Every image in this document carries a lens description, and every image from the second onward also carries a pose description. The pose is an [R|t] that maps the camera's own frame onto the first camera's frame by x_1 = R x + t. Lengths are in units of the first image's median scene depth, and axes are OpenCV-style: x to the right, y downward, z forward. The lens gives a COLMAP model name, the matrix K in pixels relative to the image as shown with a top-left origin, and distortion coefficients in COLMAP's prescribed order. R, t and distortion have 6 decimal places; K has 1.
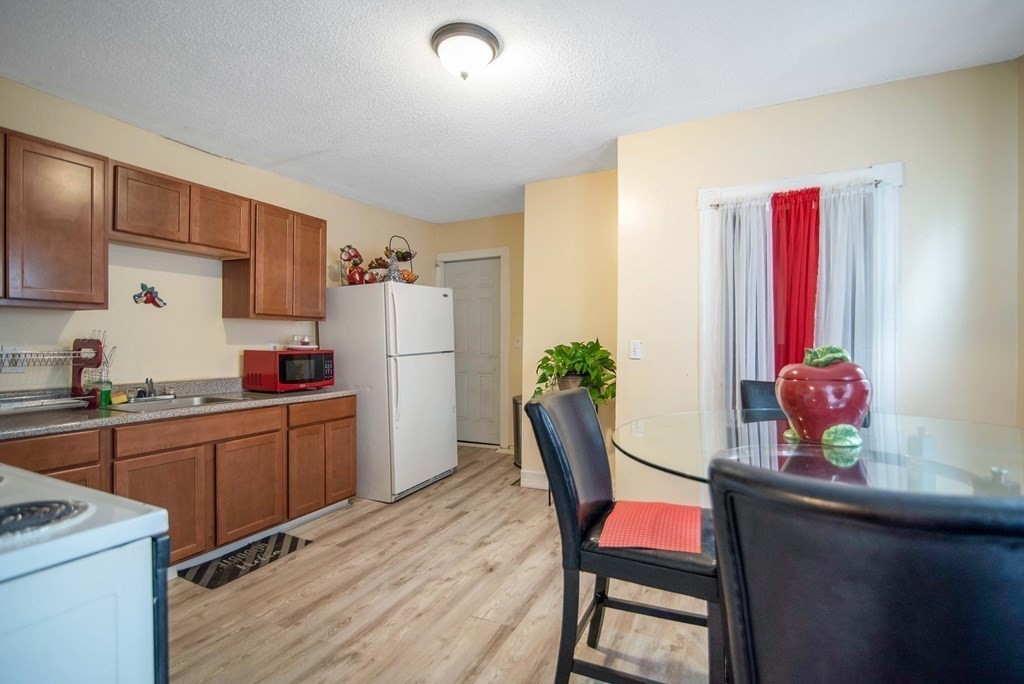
lens RADIAL K [[493.2, 0, 512.0], [0, 493.2, 342.0], [0, 0, 1]] dist [0.000789, 0.000125]
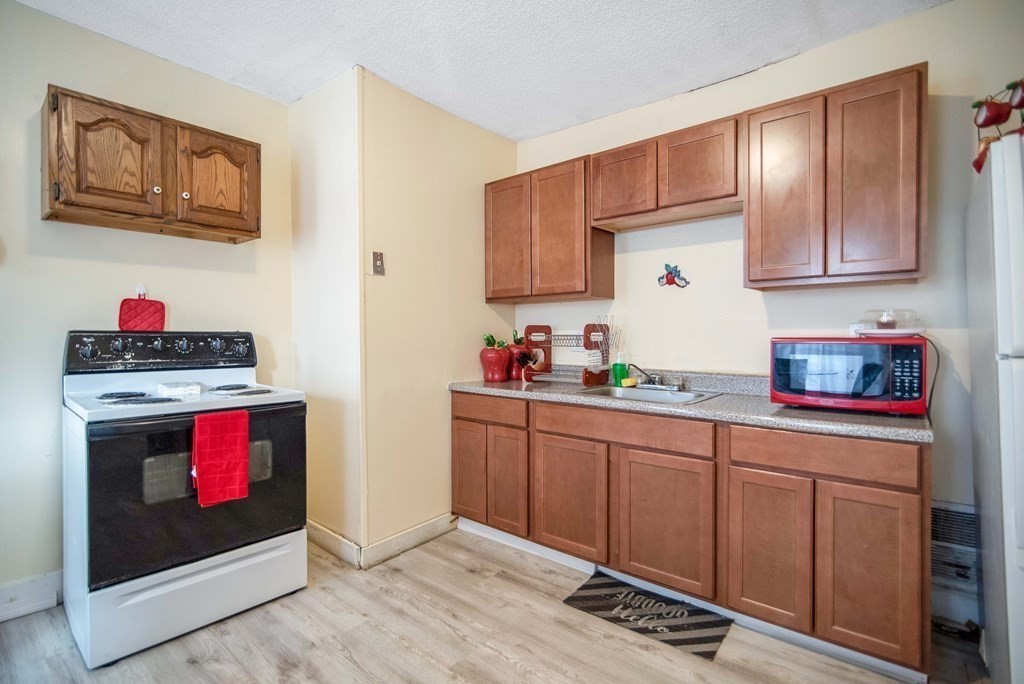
lens RADIAL K [[477.9, 0, 512.0], [0, 477.9, 342.0], [0, 0, 1]] dist [-0.002988, 0.000078]
pose [[-0.234407, 0.014738, -0.972027, 0.211740], [0.006761, 0.999886, 0.013530, 0.015907], [0.972115, -0.003400, -0.234480, 0.952160]]
